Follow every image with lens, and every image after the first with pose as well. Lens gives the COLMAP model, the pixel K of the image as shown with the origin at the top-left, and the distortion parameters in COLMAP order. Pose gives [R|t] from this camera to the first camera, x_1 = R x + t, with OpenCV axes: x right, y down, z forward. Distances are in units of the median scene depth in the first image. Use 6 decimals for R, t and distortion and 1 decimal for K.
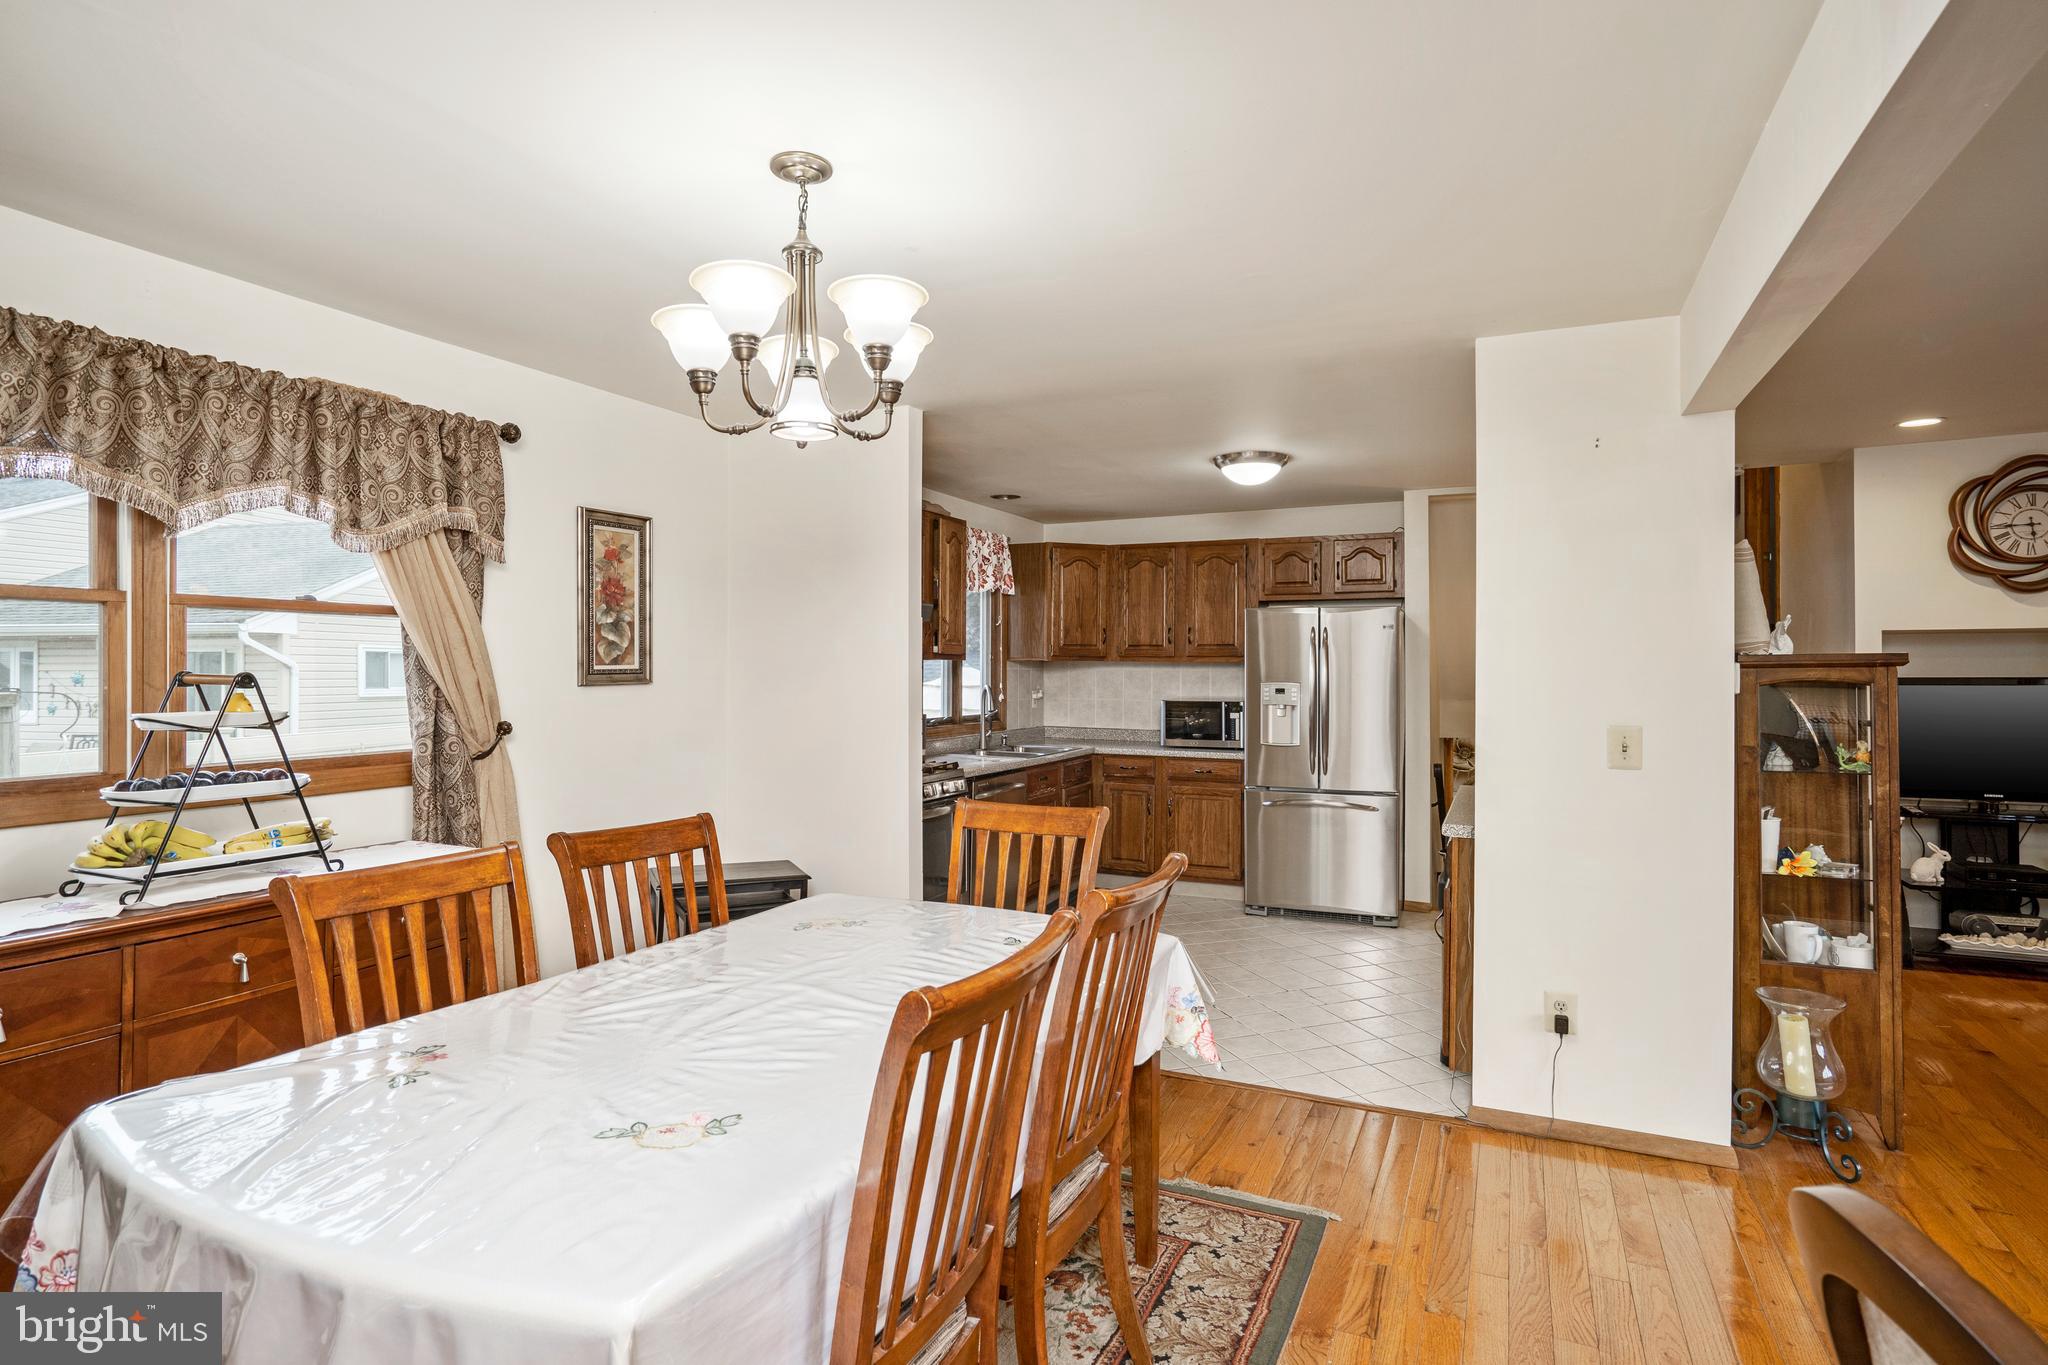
lens RADIAL K [[1020.0, 0, 1026.1], [0, 1020.0, 664.7], [0, 0, 1]] dist [0.016237, 0.000139]
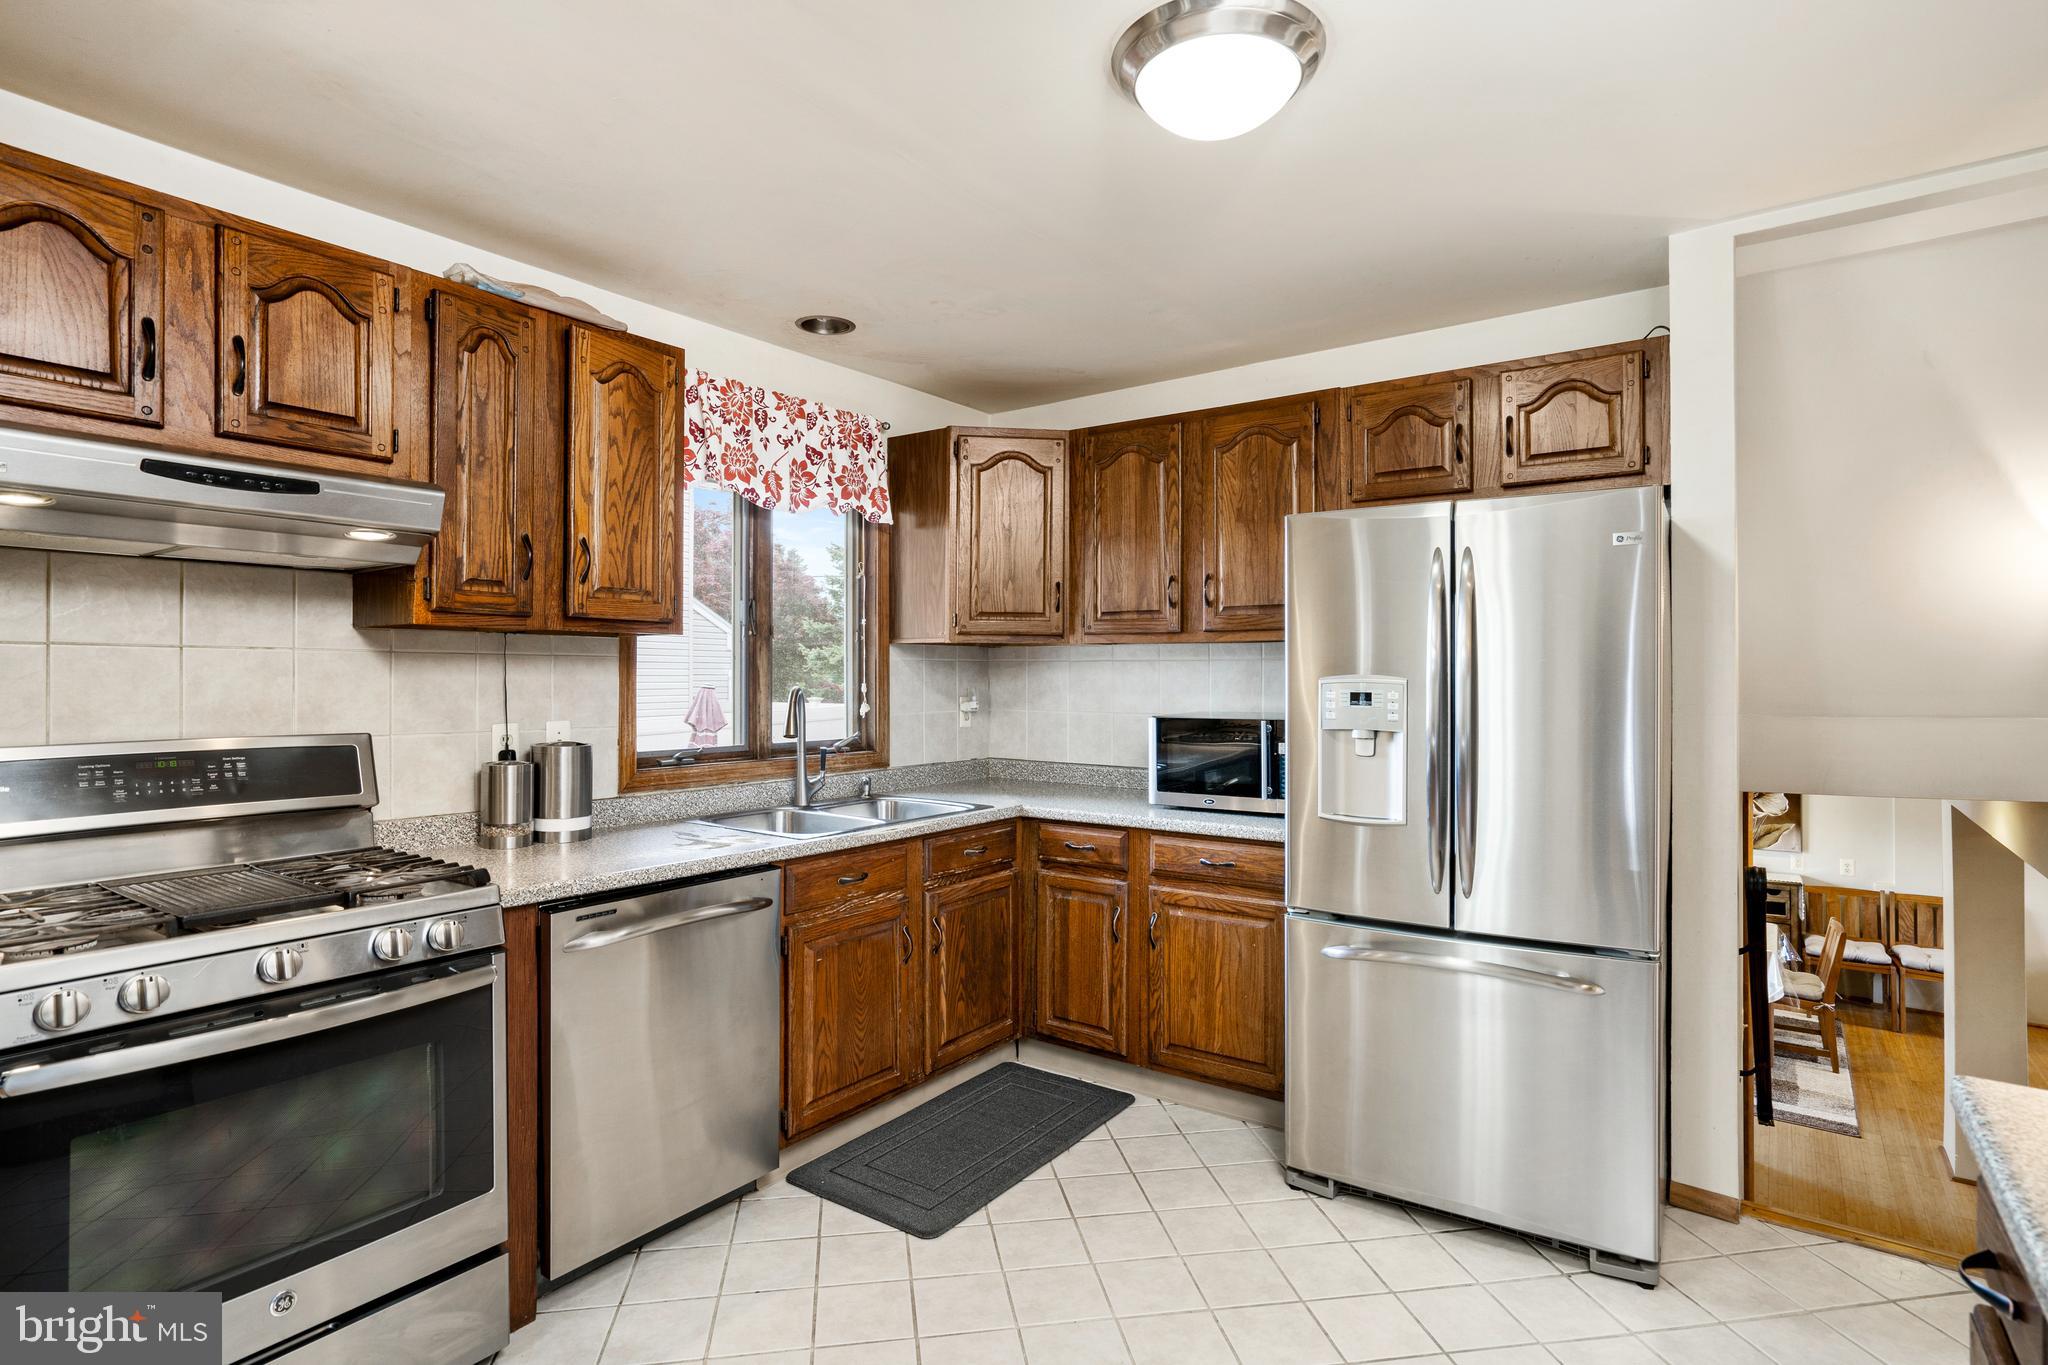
lens RADIAL K [[1020.0, 0, 1031.1], [0, 1020.0, 674.7], [0, 0, 1]] dist [0.016237, 0.000139]
pose [[0.980625, -0.004755, -0.195838, 0.178554], [0.005209, 0.999985, 0.001800, 0.013168], [0.195827, -0.002785, 0.980635, 0.490190]]
